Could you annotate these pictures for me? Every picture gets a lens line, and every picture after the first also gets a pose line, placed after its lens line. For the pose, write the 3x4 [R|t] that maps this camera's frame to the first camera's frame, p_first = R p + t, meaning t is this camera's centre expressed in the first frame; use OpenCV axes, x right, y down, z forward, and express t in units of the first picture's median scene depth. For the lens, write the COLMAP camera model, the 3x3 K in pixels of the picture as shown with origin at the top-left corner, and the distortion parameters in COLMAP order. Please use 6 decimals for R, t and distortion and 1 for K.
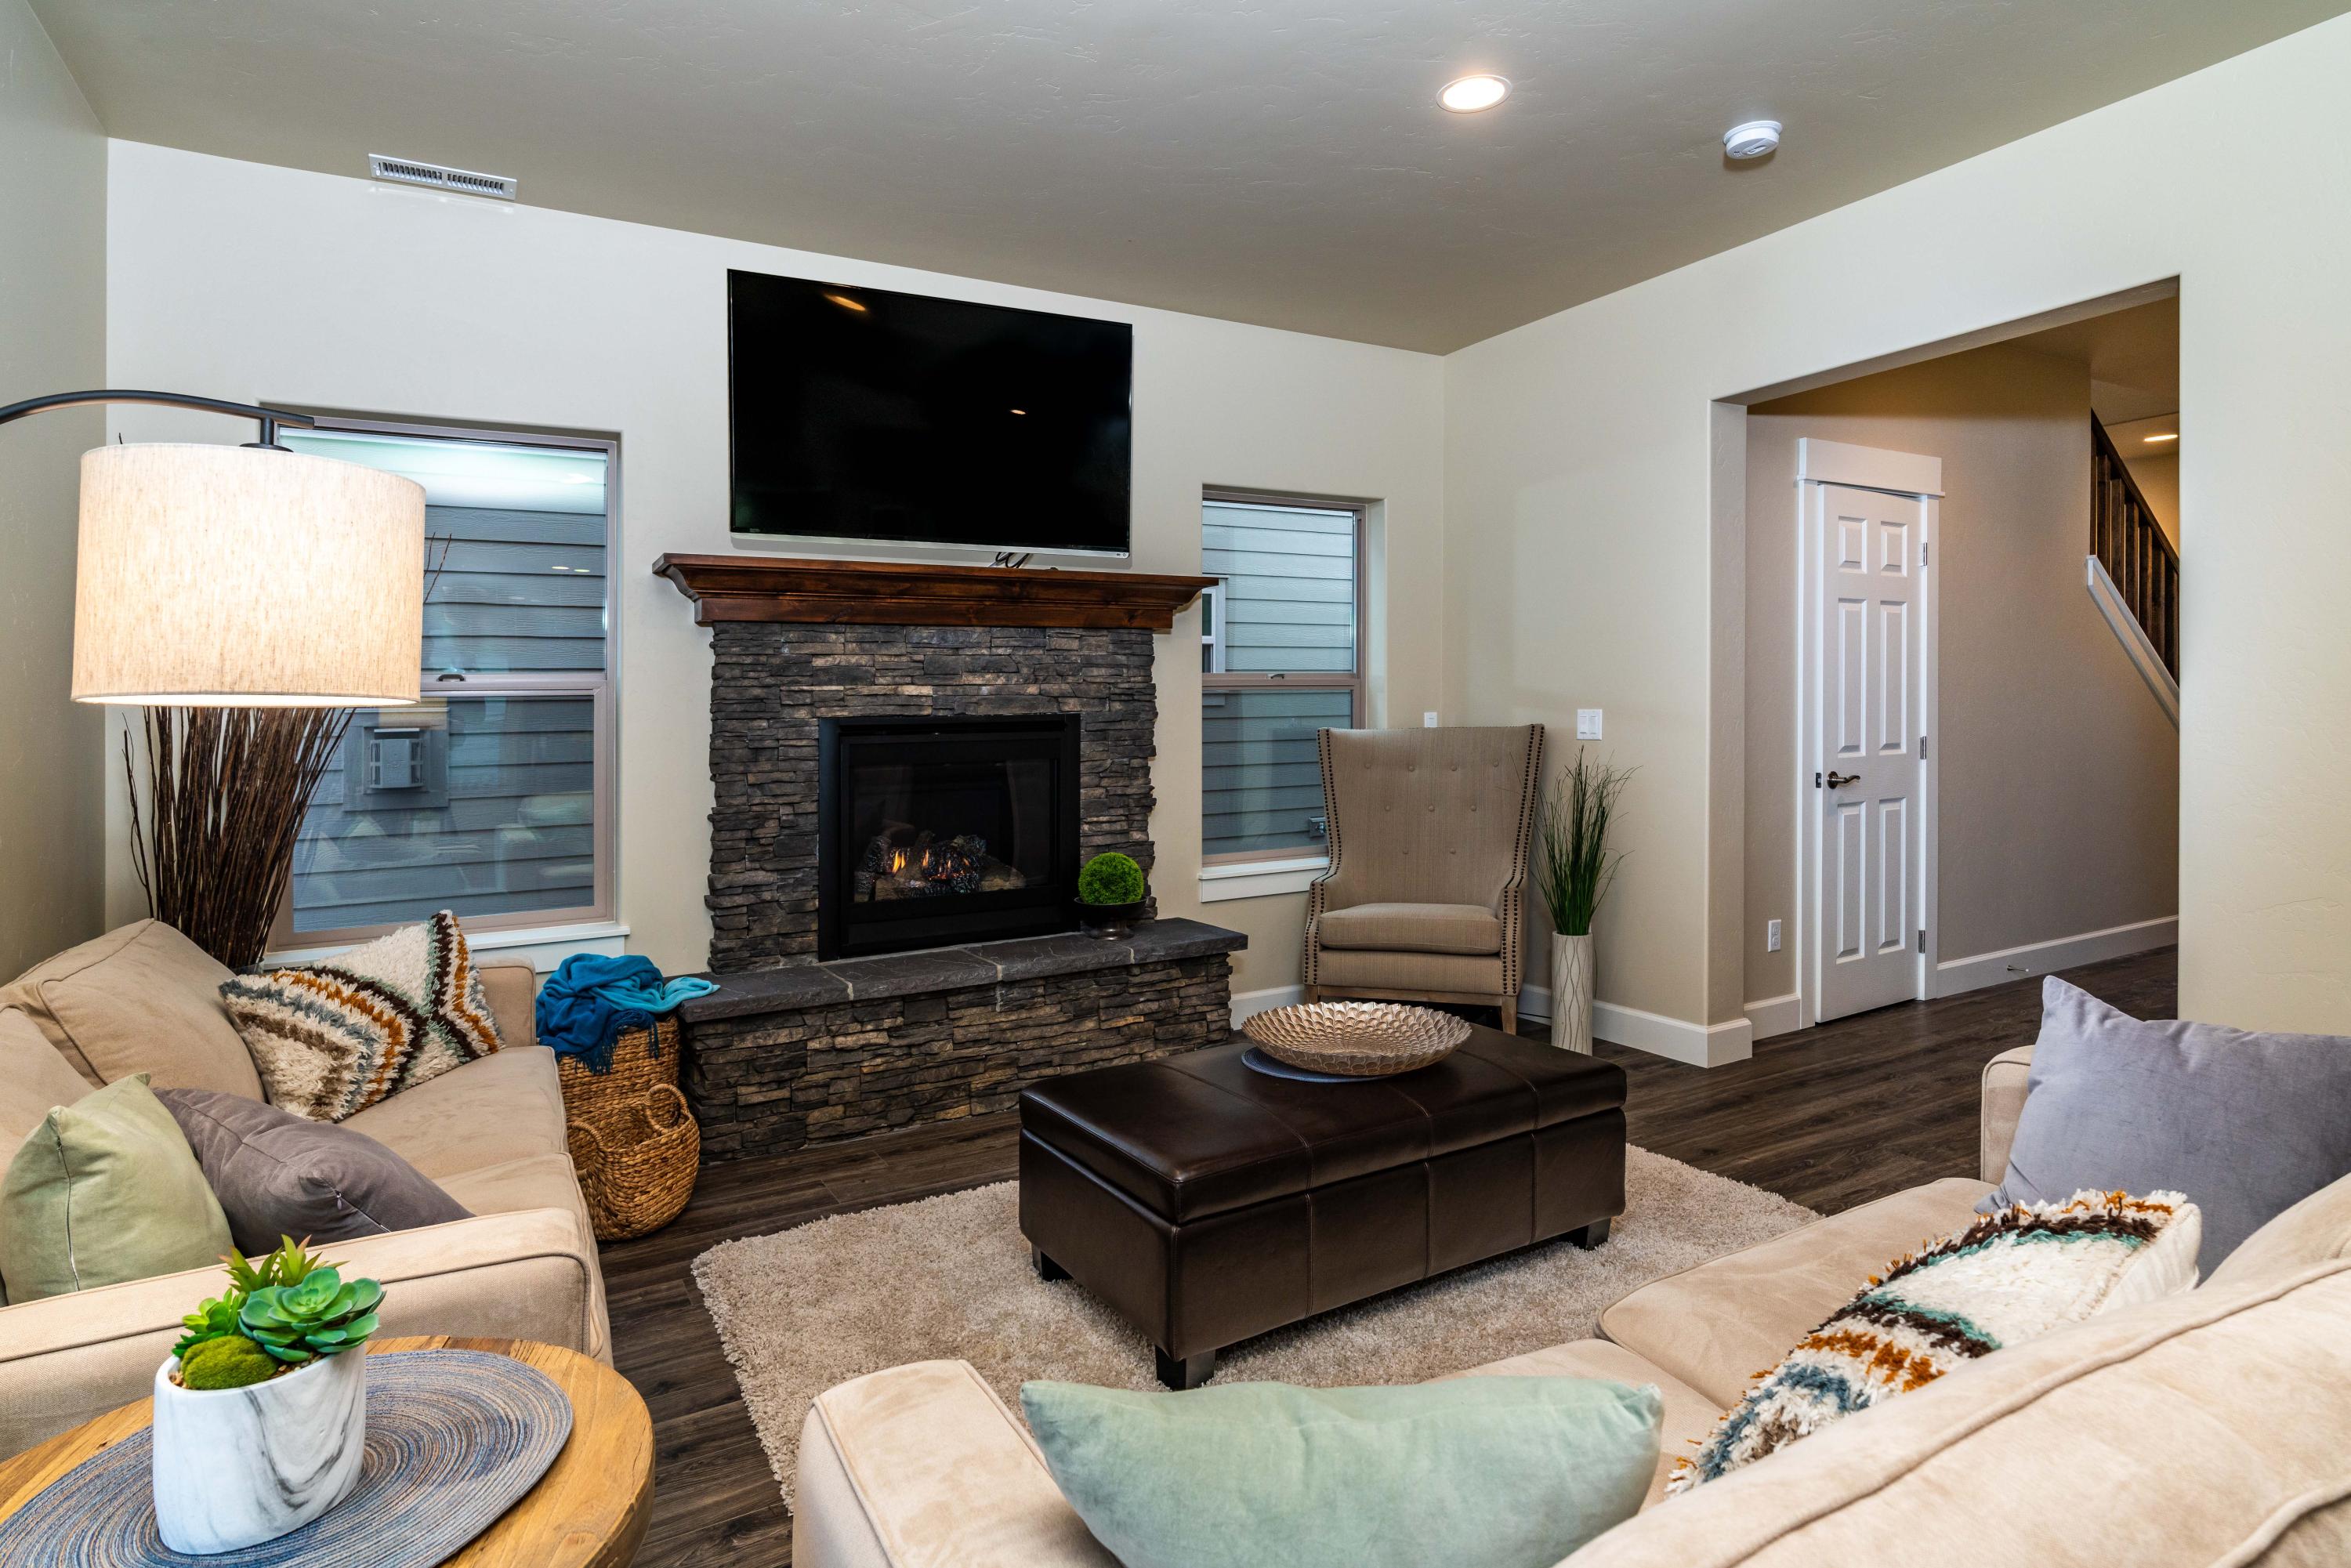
lens RADIAL K [[1236.3, 0, 1179.1], [0, 1236.3, 731.9], [0, 0, 1]] dist [-0.002639, -0.000078]
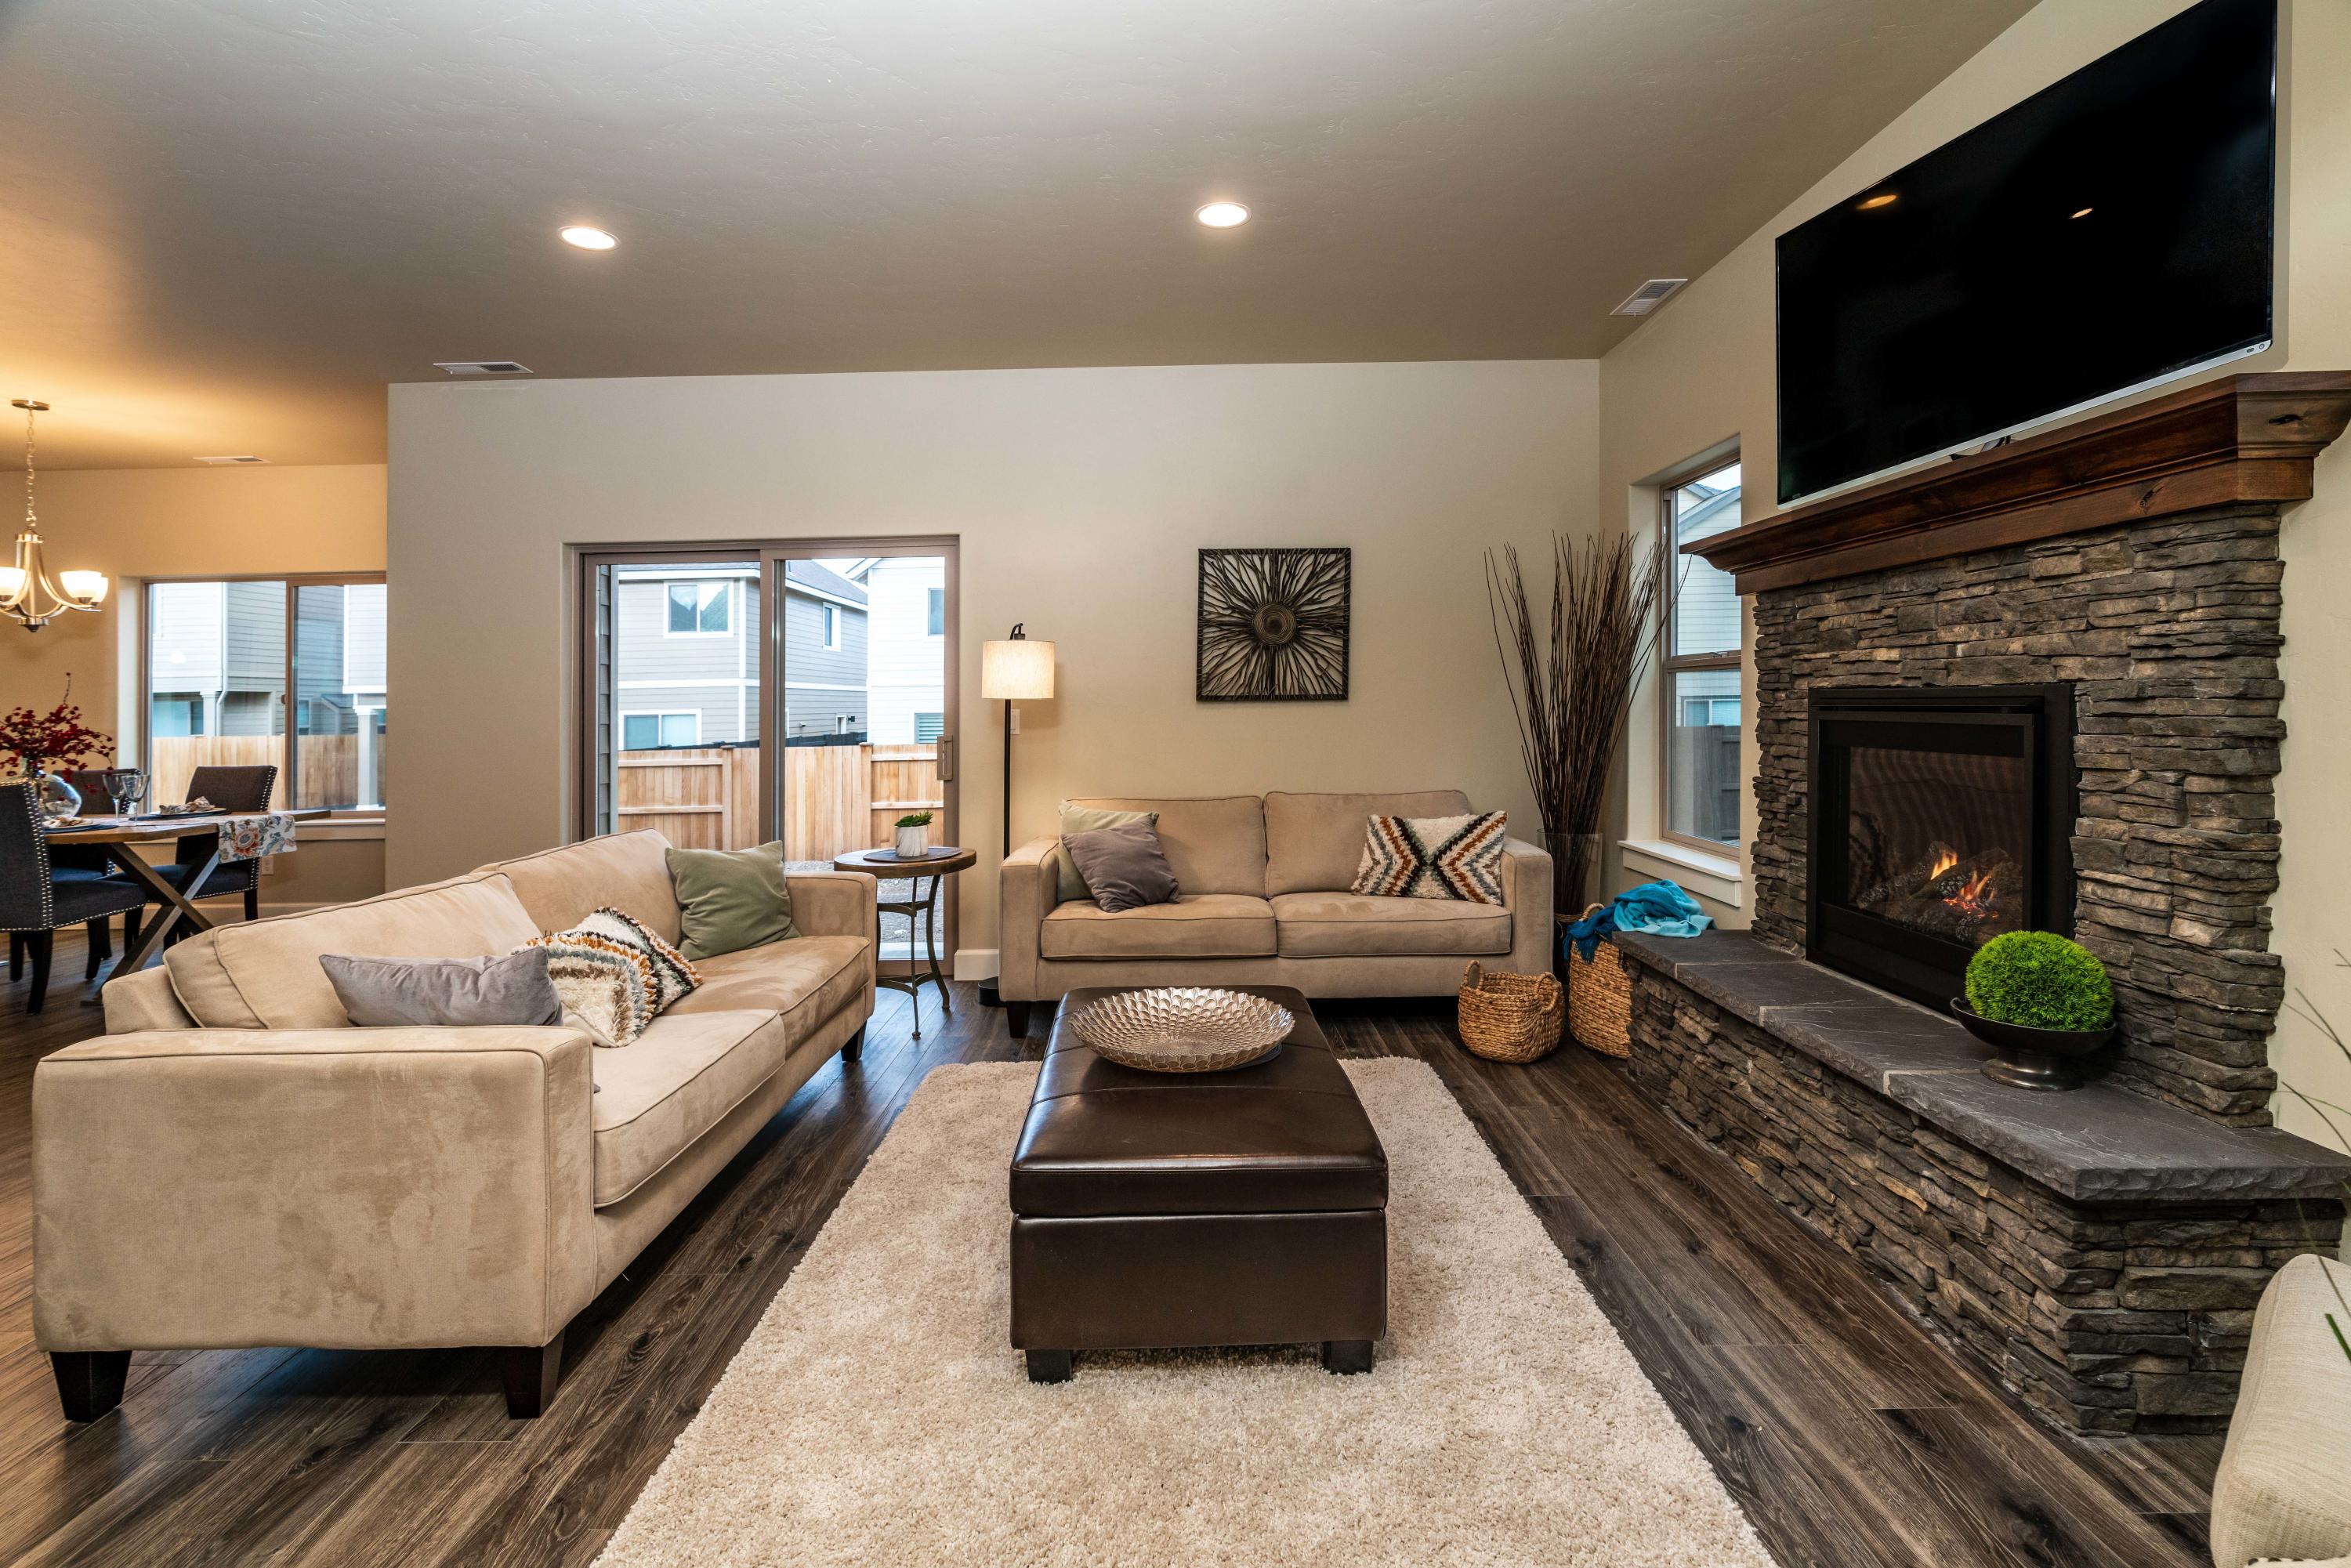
lens RADIAL K [[1093.2, 0, 1170.7], [0, 1093.2, 708.6], [0, 0, 1]] dist [-0.000772, 0.000206]
pose [[-0.495415, 0.033467, -0.868011, 0.611879], [0.015515, 0.999439, 0.029680, -0.027096], [0.868518, 0.001237, -0.495656, 0.960369]]
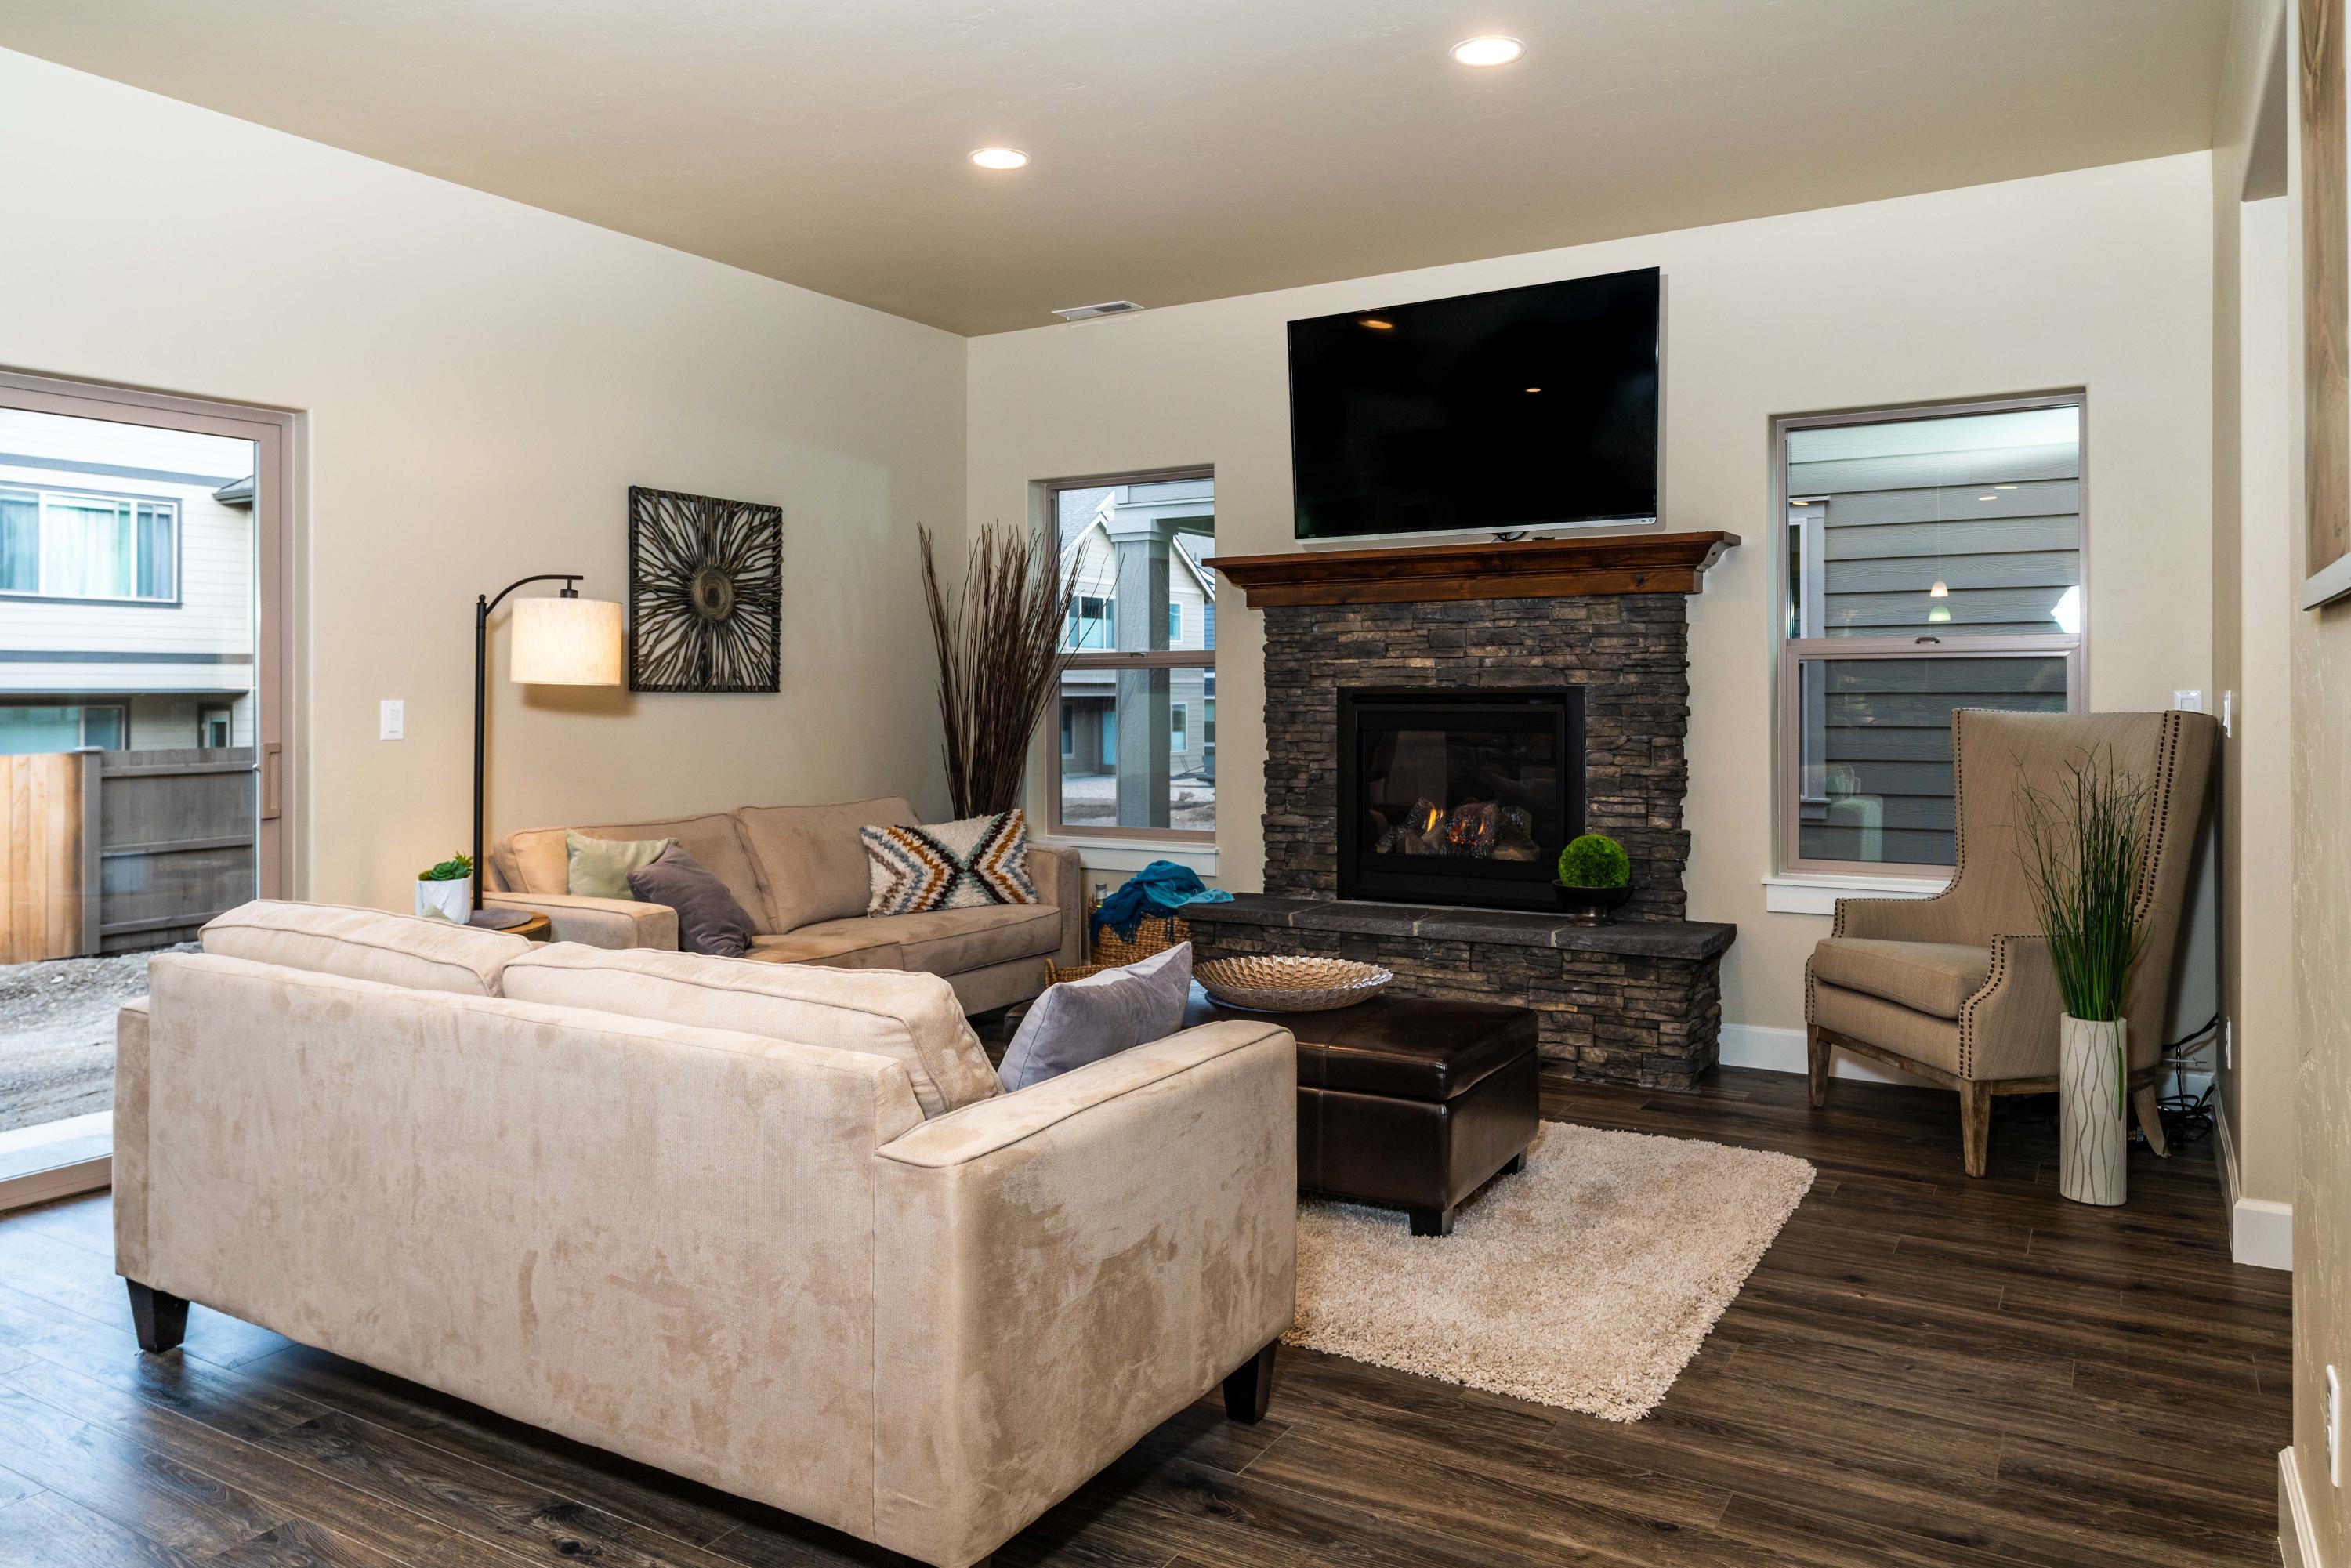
lens RADIAL K [[1601.4, 0, 1178.7], [0, 1601.4, 705.6], [0, 0, 1]] dist [0.000371, 0.000584]
pose [[0.494861, 0.024979, -0.868613, 0.903602], [-0.016352, 0.999677, 0.019433, -0.020257], [0.868818, 0.004587, 0.495110, 0.128970]]
